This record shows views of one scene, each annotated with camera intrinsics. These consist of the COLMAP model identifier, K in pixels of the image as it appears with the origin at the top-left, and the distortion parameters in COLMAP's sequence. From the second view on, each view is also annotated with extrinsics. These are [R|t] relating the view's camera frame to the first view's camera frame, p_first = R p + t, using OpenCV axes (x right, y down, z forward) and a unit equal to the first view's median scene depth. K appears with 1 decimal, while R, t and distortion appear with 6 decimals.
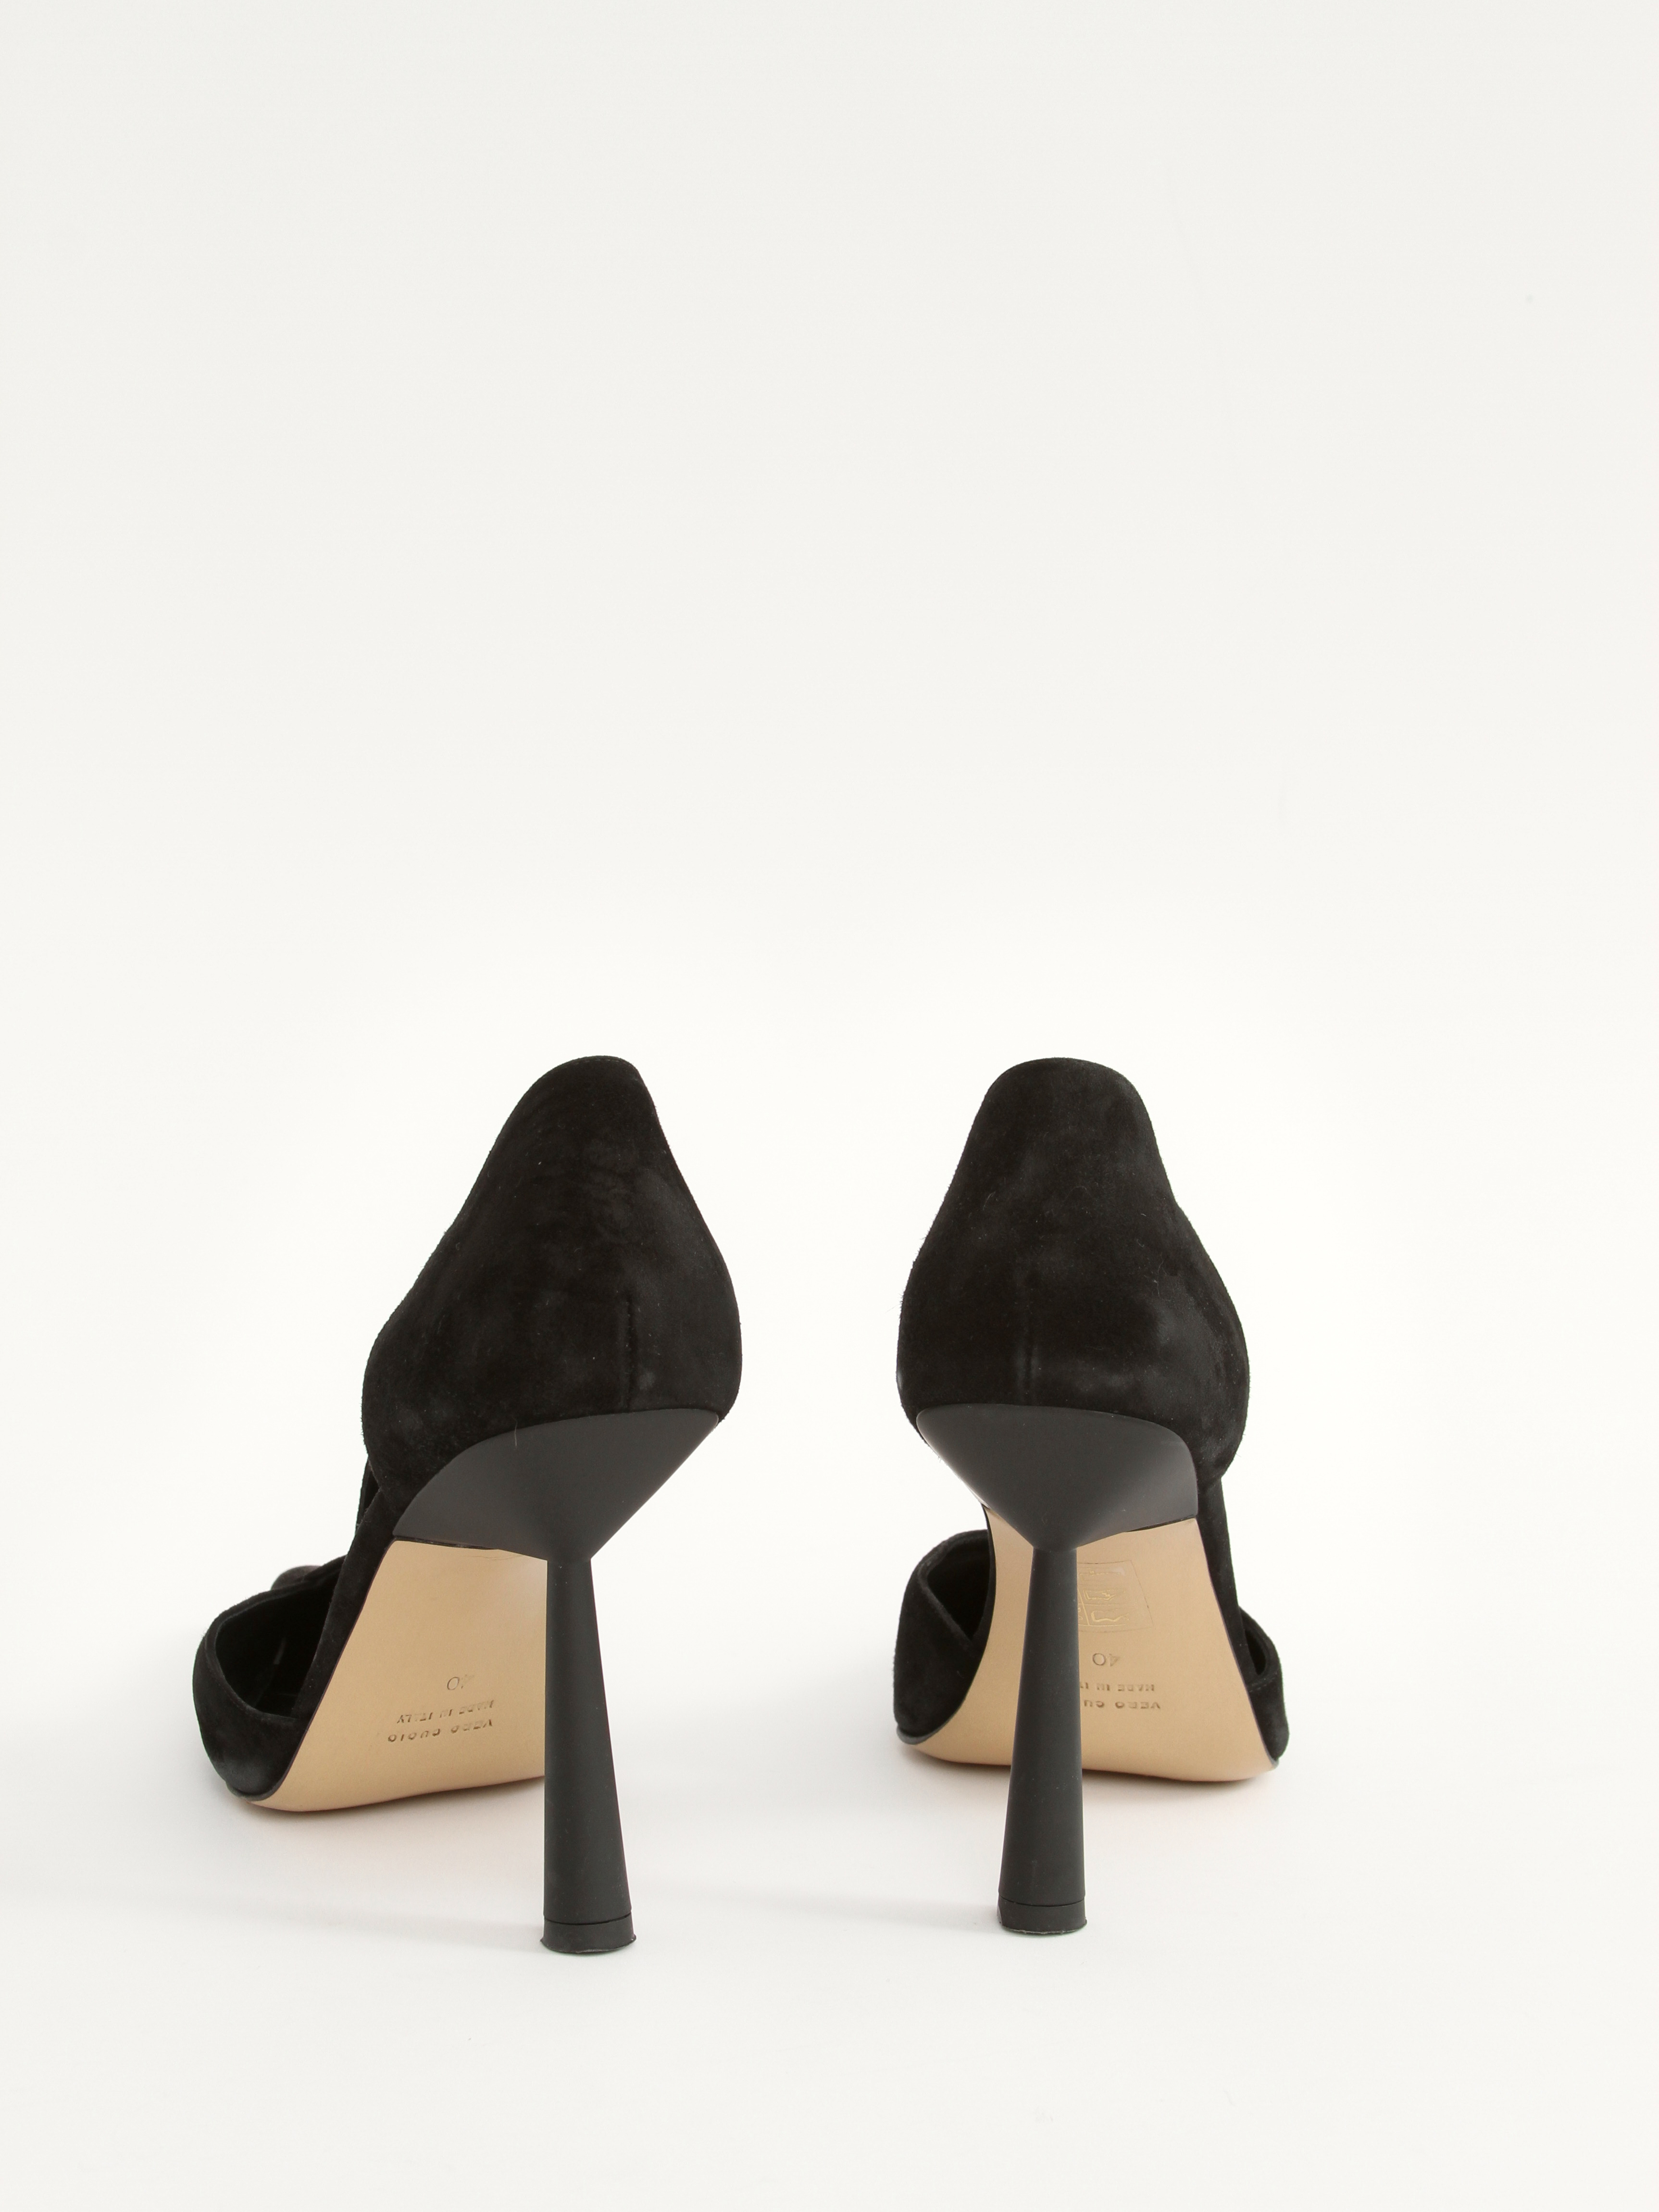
lens RADIAL K [[4390.7, 0, 829.5], [0, 4390.7, 1106.0], [0, 0, 1]] dist [-0.043842, -0.125021]
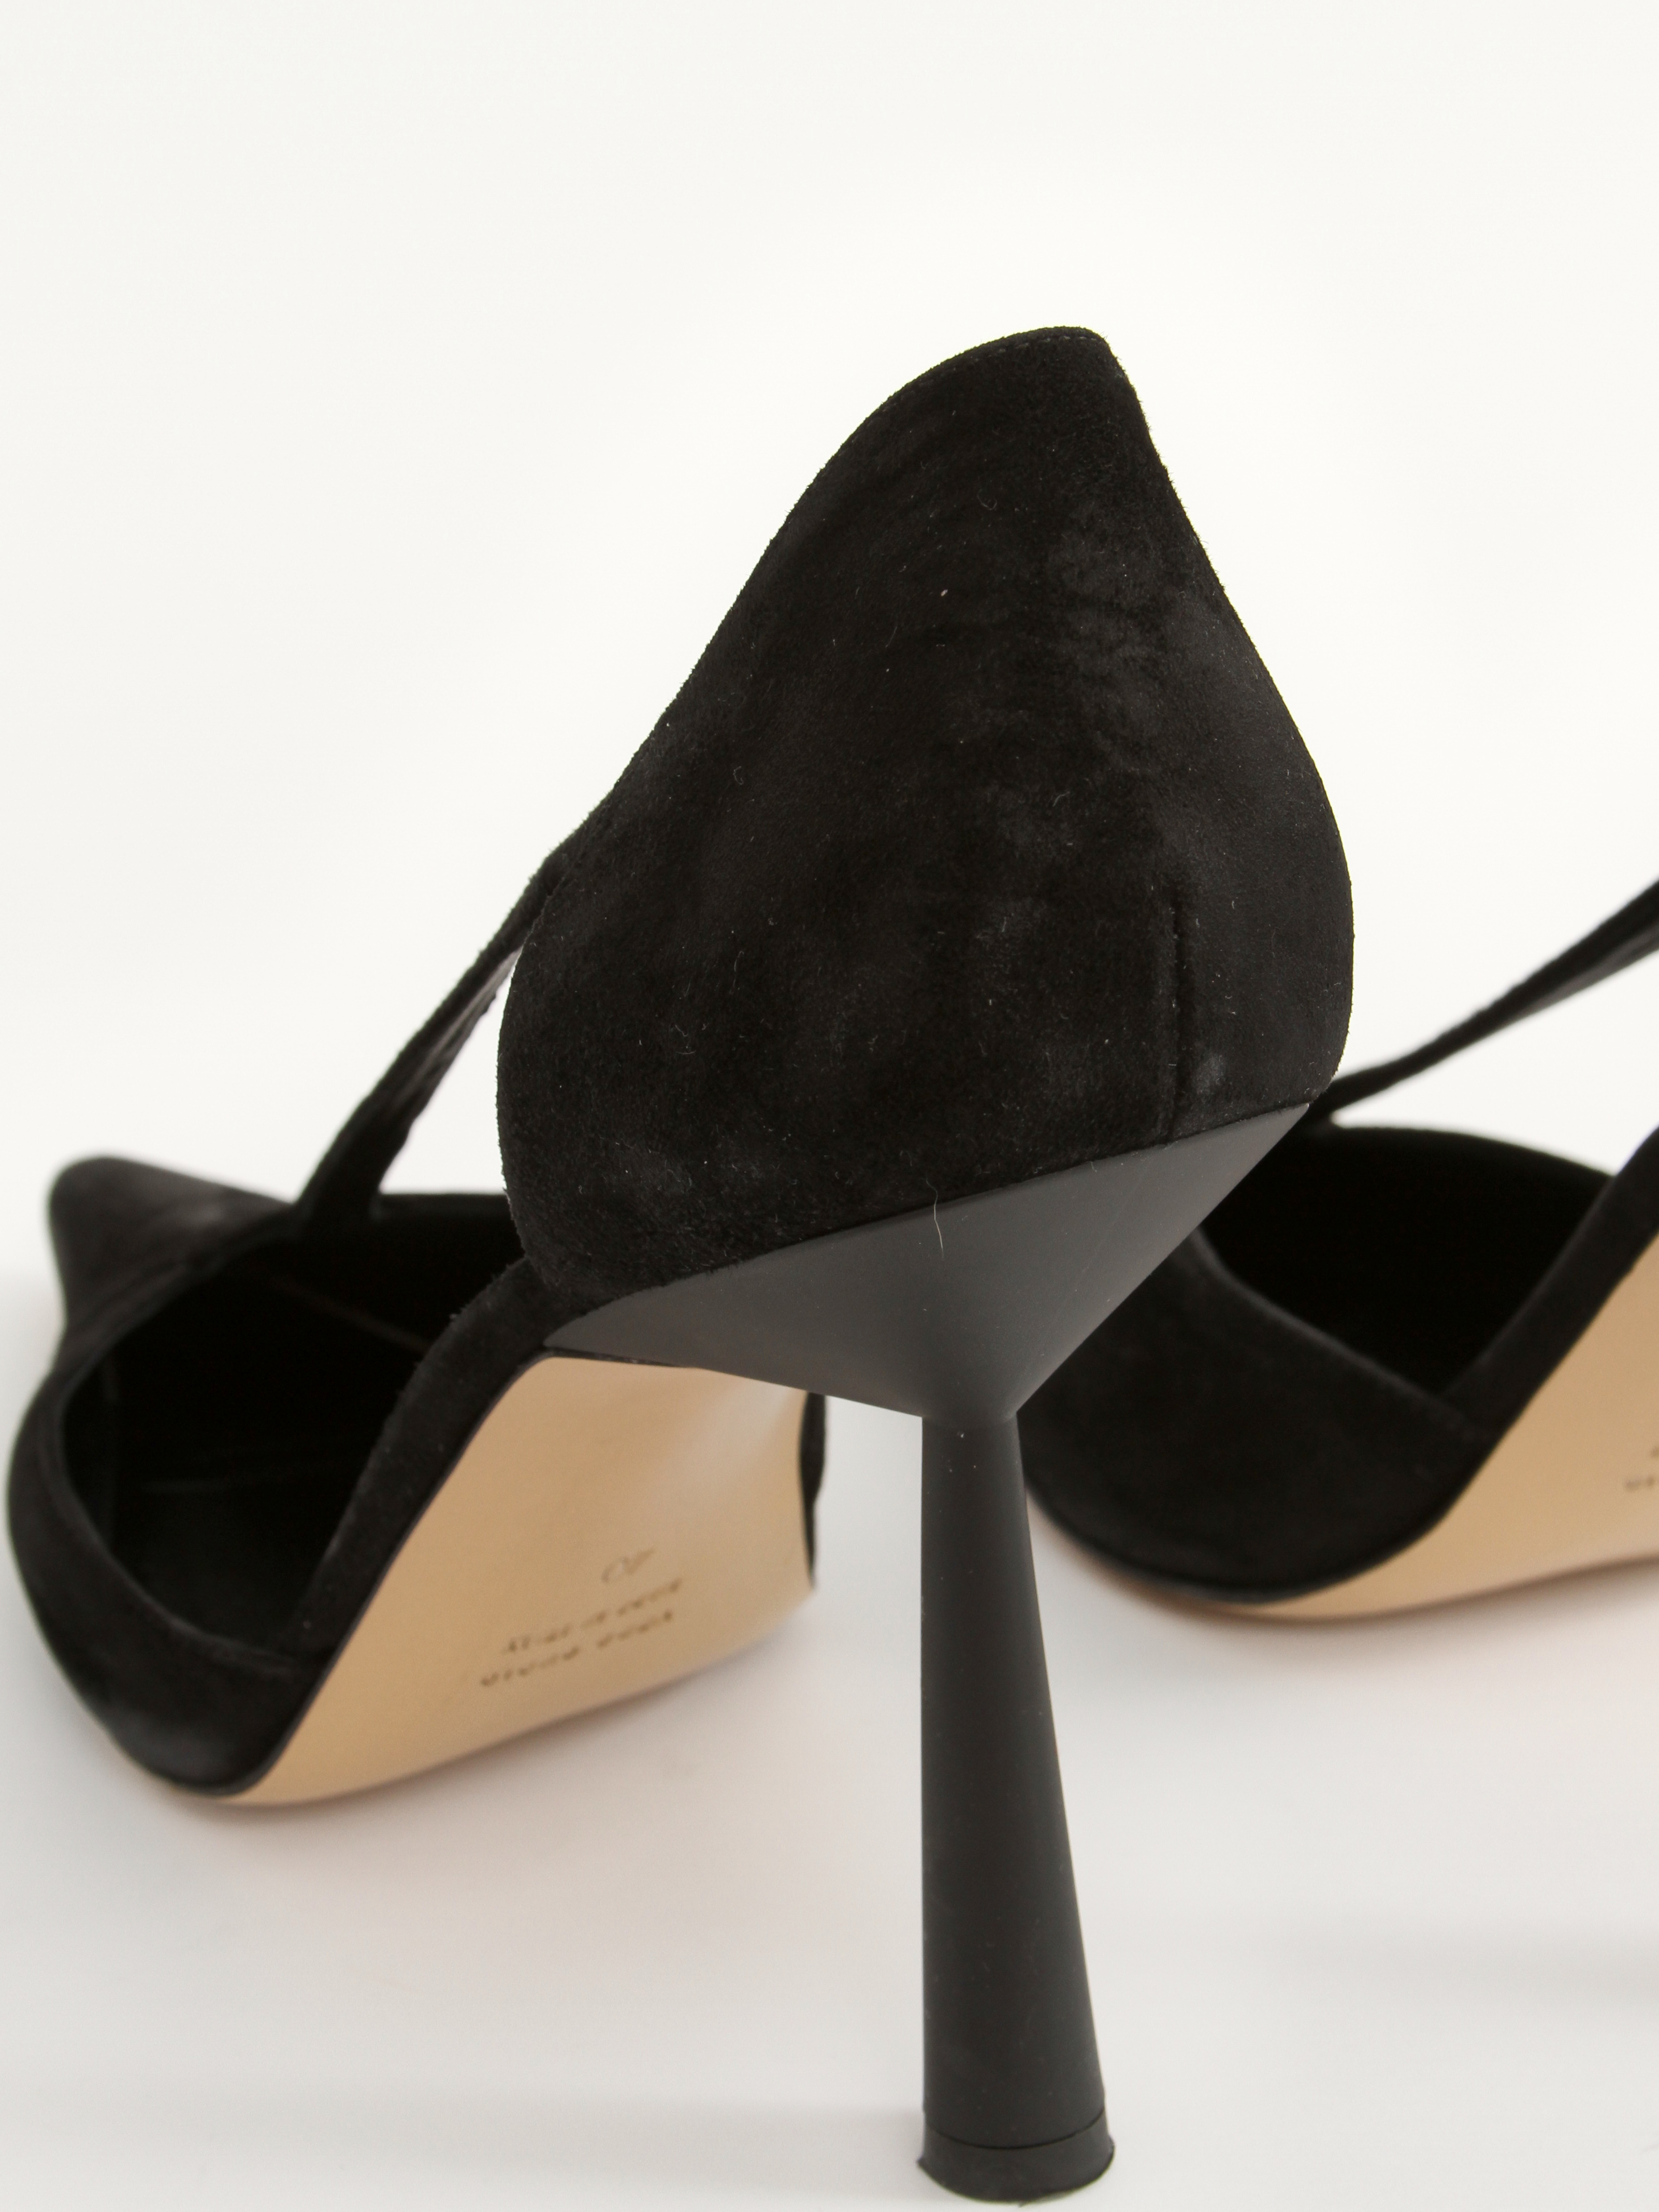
lens RADIAL K [[5219.6, 0, 897.0], [0, 5219.6, 1111.9], [0, 0, 1]] dist [-0.085307, 0.909683]
pose [[0.987729, -0.064075, 0.142425, -0.148587], [0.029792, 0.972519, 0.230911, -0.056927], [-0.153307, -0.223835, 0.962494, 0.494385]]
